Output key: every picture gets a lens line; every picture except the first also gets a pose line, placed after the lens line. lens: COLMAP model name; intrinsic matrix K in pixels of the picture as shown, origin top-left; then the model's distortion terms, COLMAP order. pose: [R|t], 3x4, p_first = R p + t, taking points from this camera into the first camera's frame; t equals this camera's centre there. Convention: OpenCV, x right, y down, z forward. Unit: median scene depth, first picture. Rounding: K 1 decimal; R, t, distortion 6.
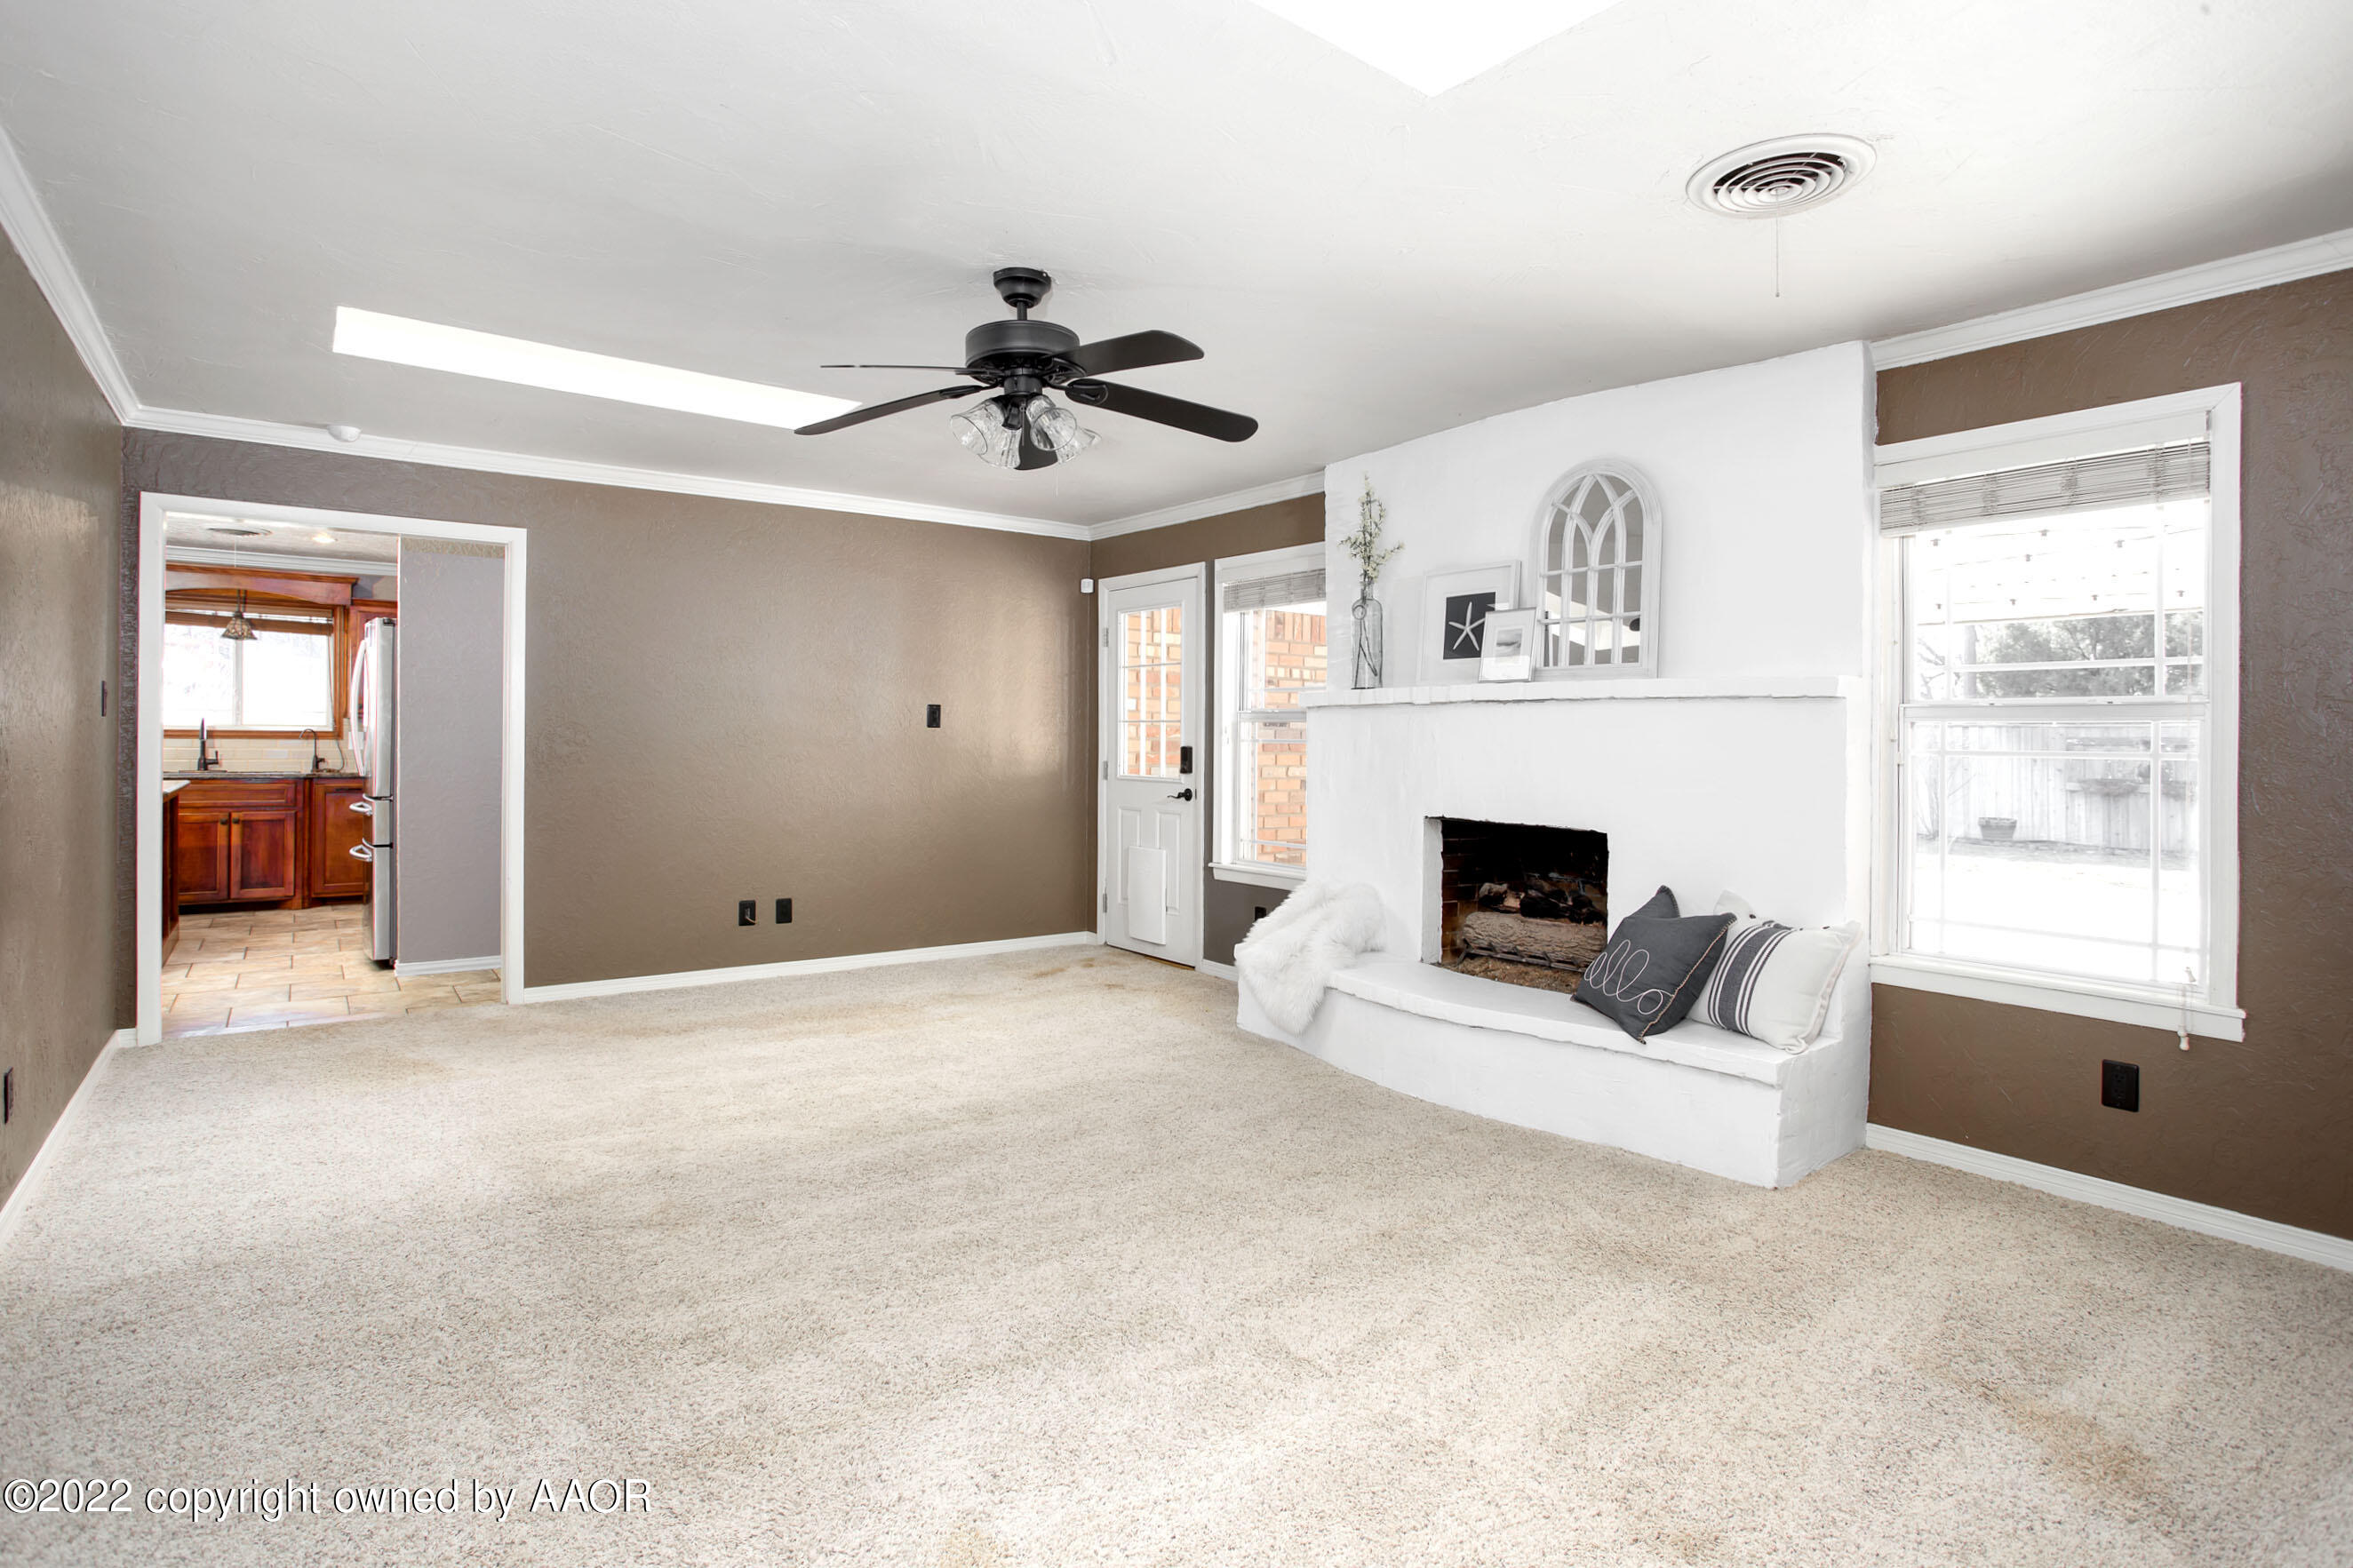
lens RADIAL K [[1177.5, 0, 1155.1], [0, 1177.5, 737.3], [0, 0, 1]] dist [-0.027133, 0.000179]
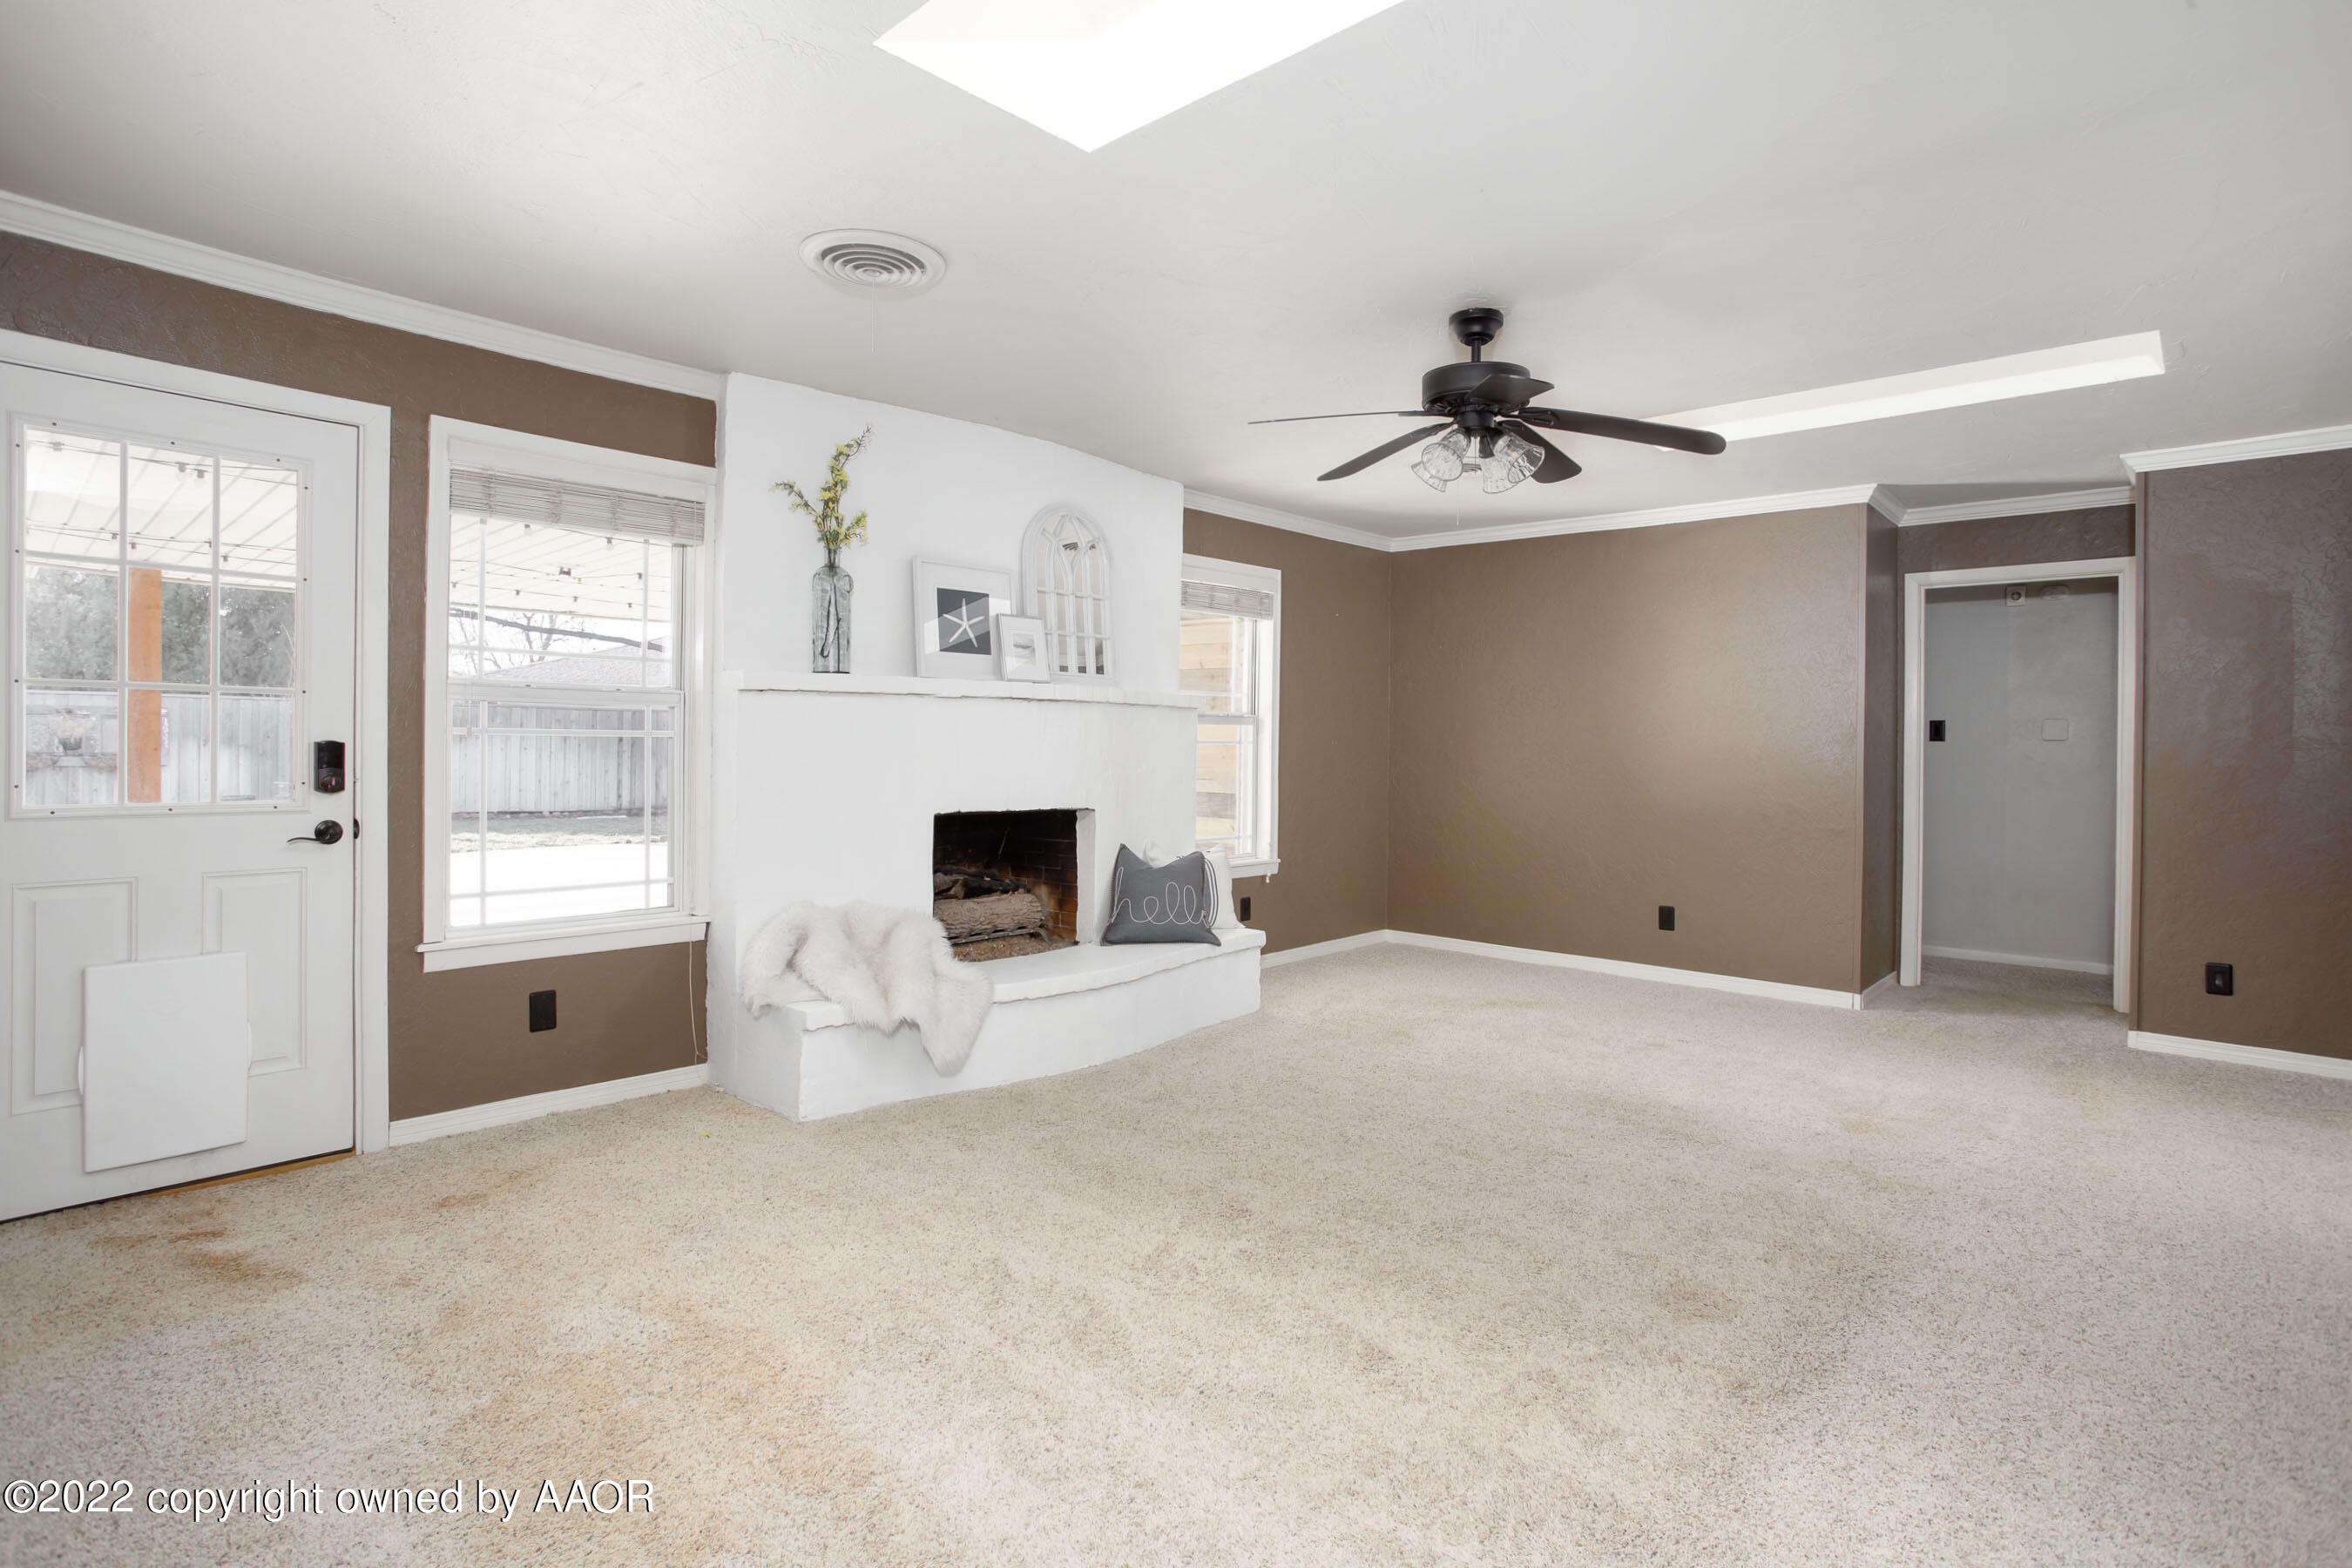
lens RADIAL K [[1177.1, 0, 1154.6], [0, 1177.1, 737.3], [0, 0, 1]] dist [-0.027133, 0.000179]
pose [[-0.160938, -0.015447, 0.986844, -0.648632], [-0.017759, 0.999761, 0.012753, -0.008809], [-0.986805, -0.015473, -0.161174, 0.842796]]
